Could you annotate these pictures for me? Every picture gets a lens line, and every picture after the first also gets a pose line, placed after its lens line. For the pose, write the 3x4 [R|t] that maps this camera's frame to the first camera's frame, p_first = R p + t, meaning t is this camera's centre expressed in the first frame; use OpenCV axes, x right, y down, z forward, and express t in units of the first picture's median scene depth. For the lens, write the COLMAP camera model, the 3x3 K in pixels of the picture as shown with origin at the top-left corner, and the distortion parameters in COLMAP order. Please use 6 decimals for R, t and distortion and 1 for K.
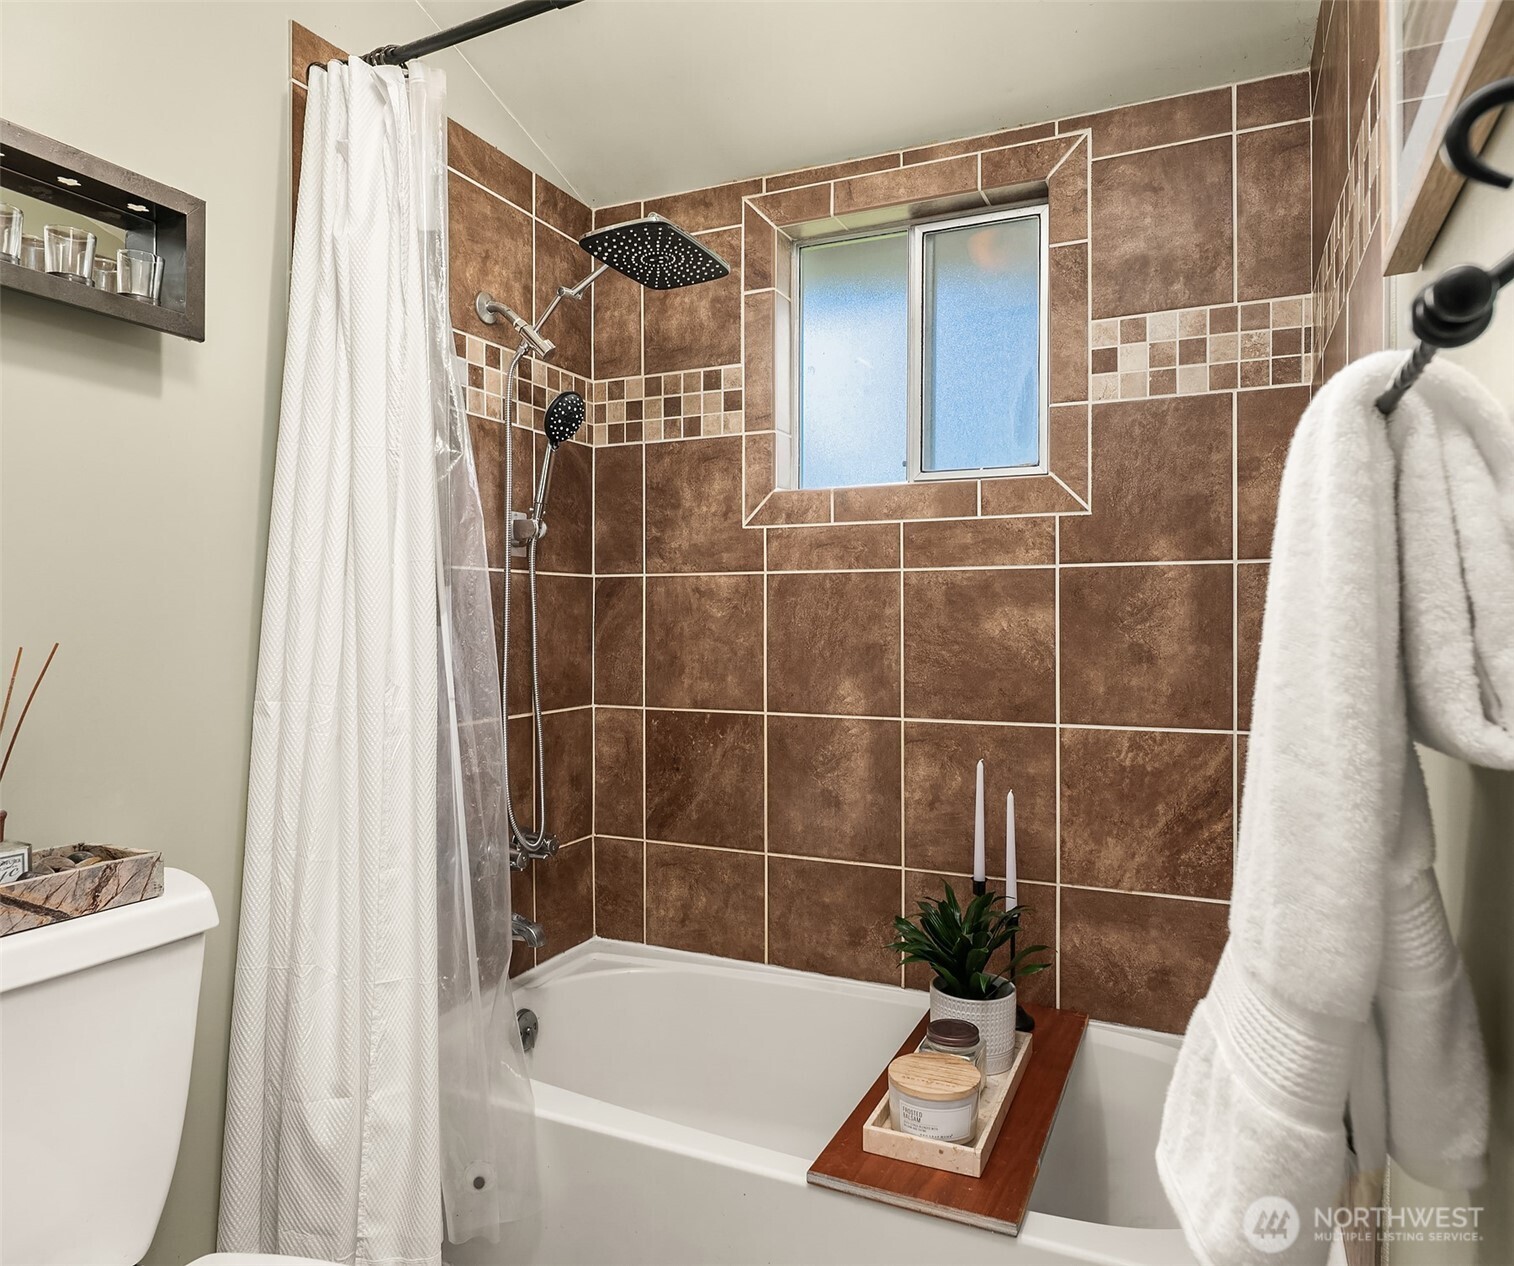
lens RADIAL K [[1006.2, 0, 778.0], [0, 1006.2, 602.1], [0, 0, 1]] dist [-0.003092, -0.000554]
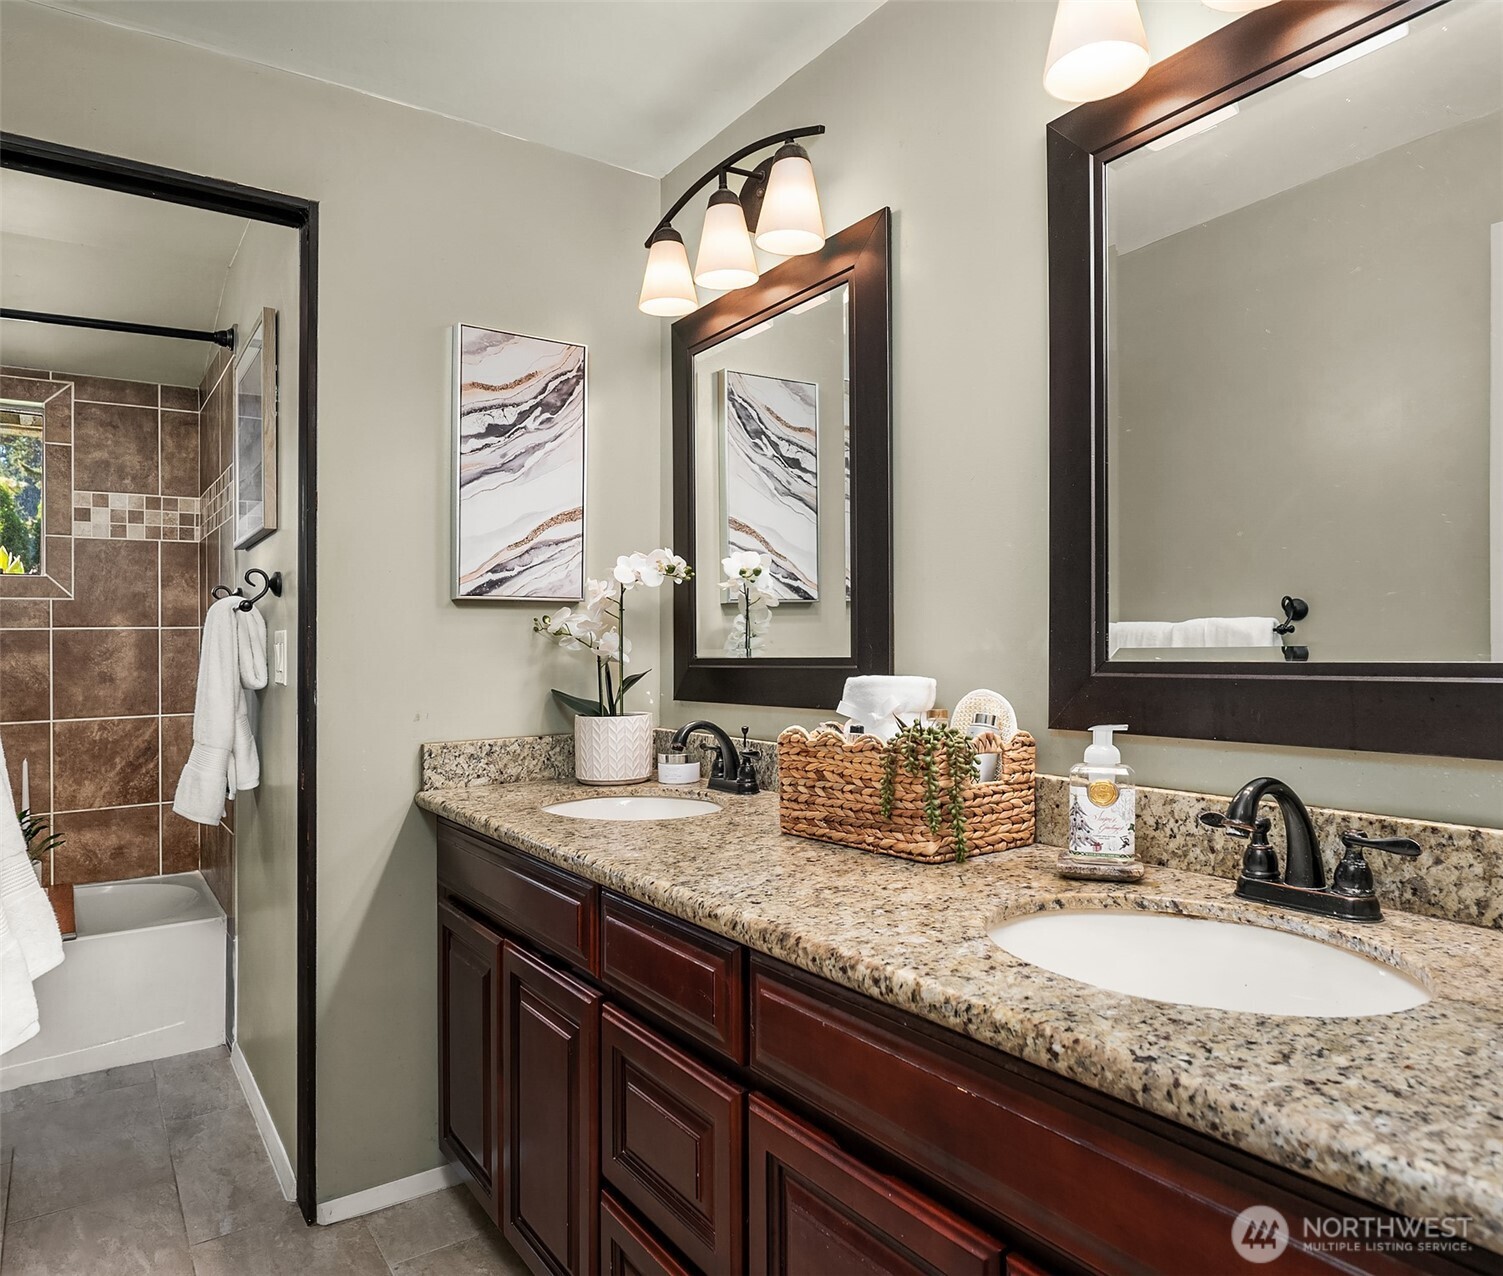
lens RADIAL K [[998.9, 0, 754.0], [0, 998.9, 635.1], [0, 0, 1]] dist [-0.003092, -0.000554]
pose [[0.520163, 0.000156, 0.854067, -0.580069], [0.003573, 0.999991, -0.002359, -0.017307], [-0.854059, 0.004279, 0.520158, -0.960249]]
